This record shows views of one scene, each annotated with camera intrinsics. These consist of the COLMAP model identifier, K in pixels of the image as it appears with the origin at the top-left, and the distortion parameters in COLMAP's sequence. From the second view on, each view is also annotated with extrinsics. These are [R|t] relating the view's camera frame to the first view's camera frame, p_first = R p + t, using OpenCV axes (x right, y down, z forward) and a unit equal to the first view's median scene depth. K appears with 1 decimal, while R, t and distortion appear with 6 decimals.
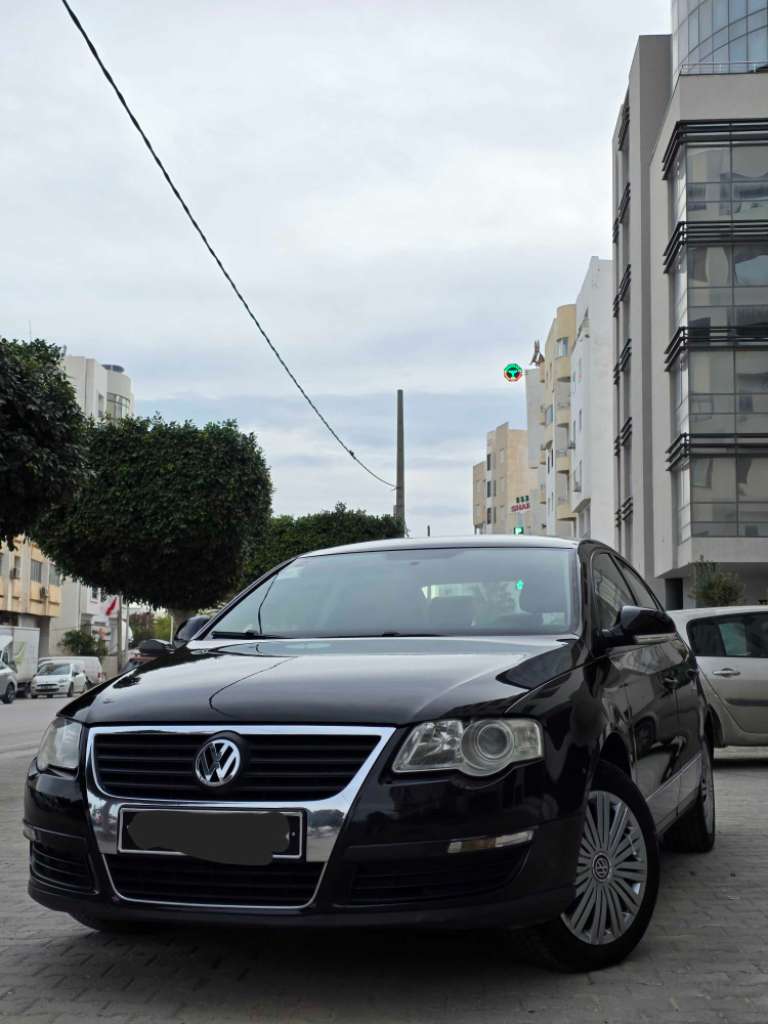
lens RADIAL K [[1360.7, 0, 384.0], [0, 1360.7, 512.0], [0, 0, 1]] dist [0.174786, -0.424766]
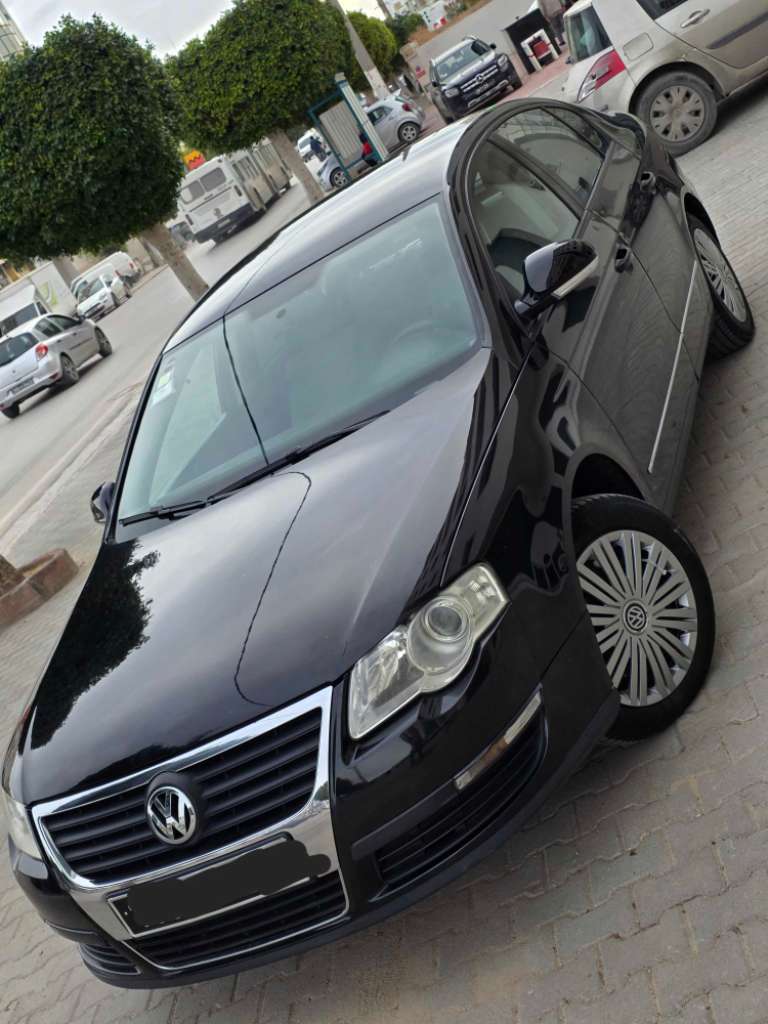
lens RADIAL K [[1360.7, 0, 384.0], [0, 1360.7, 512.0], [0, 0, 1]] dist [0.174786, -0.424766]
pose [[0.858467, -0.489138, -0.154206, 0.052557], [0.509441, 0.778563, 0.366482, -0.050634], [-0.059201, -0.393171, 0.917558, 0.074169]]
